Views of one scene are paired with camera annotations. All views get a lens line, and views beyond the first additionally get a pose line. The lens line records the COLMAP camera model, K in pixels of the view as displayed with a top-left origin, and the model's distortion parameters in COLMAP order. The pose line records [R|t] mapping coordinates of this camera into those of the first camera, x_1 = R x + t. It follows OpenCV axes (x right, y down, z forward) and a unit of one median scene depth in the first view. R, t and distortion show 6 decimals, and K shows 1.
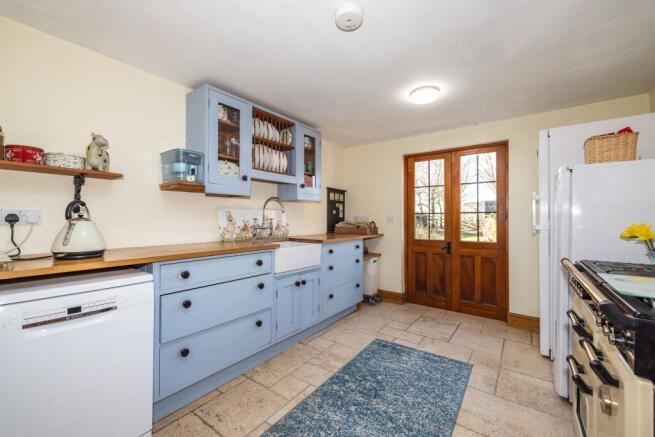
lens RADIAL K [[269.4, 0, 322.8], [0, 269.4, 216.6], [0, 0, 1]] dist [-0.000228, 0.000146]
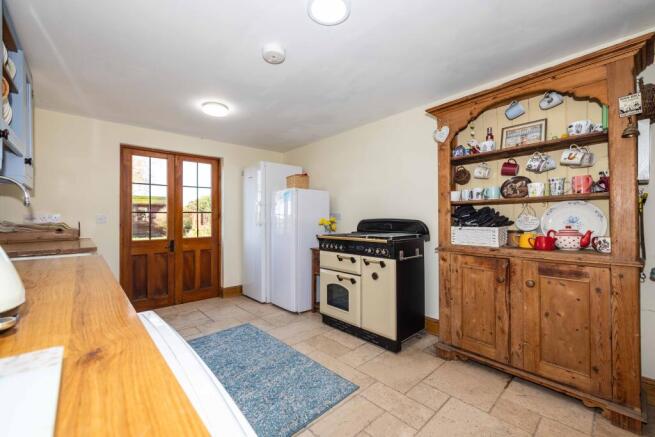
lens RADIAL K [[269.4, 0, 326.1], [0, 269.4, 216.0], [0, 0, 1]] dist [-0.000228, 0.000146]
pose [[0.191067, 0.006766, 0.981554, -0.501285], [0.002472, 0.999970, -0.007374, 0.010841], [-0.981574, 0.003836, 0.191044, 0.241670]]
